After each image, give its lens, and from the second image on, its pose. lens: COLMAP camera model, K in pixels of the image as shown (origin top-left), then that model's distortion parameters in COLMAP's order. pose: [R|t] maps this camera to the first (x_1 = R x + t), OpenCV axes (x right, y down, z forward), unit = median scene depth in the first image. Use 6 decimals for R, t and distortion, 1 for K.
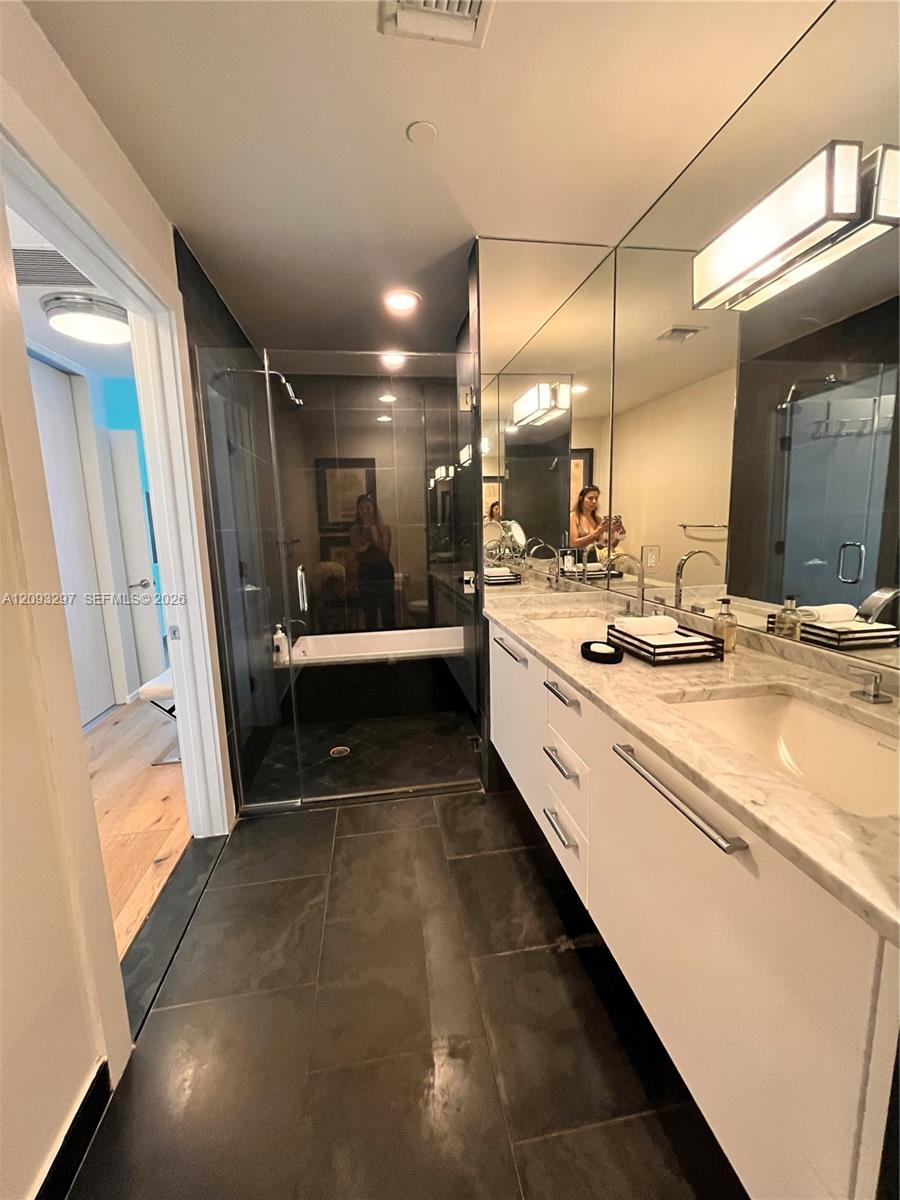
lens RADIAL K [[482.4, 0, 448.6], [0, 482.4, 597.7], [0, 0, 1]] dist [0.000713, 0.000024]
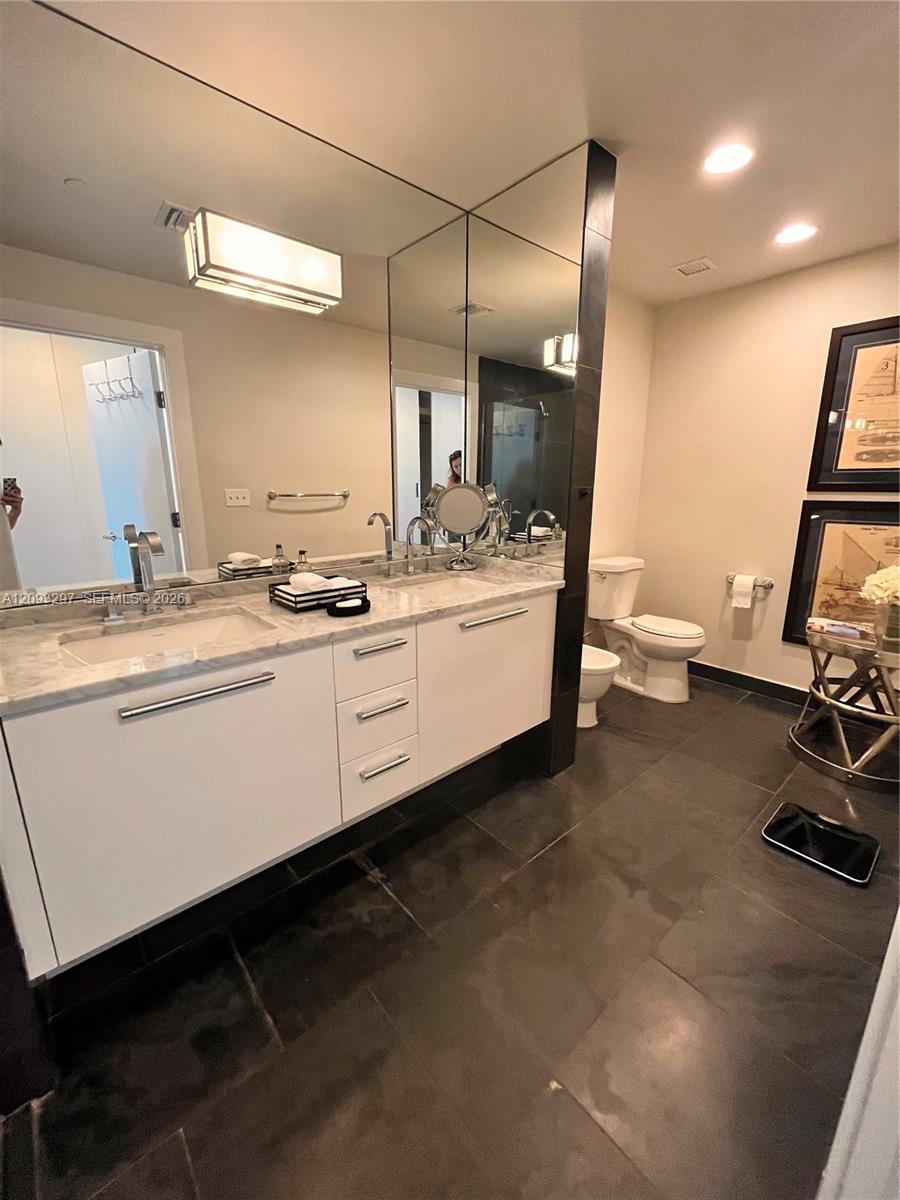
lens RADIAL K [[482.4, 0, 446.7], [0, 482.4, 596.6], [0, 0, 1]] dist [0.000713, 0.000024]
pose [[-0.528474, -0.171079, 0.831533, -0.651772], [0.142593, 0.947682, 0.285599, -0.177699], [-0.836889, 0.269502, -0.476431, 1.217973]]
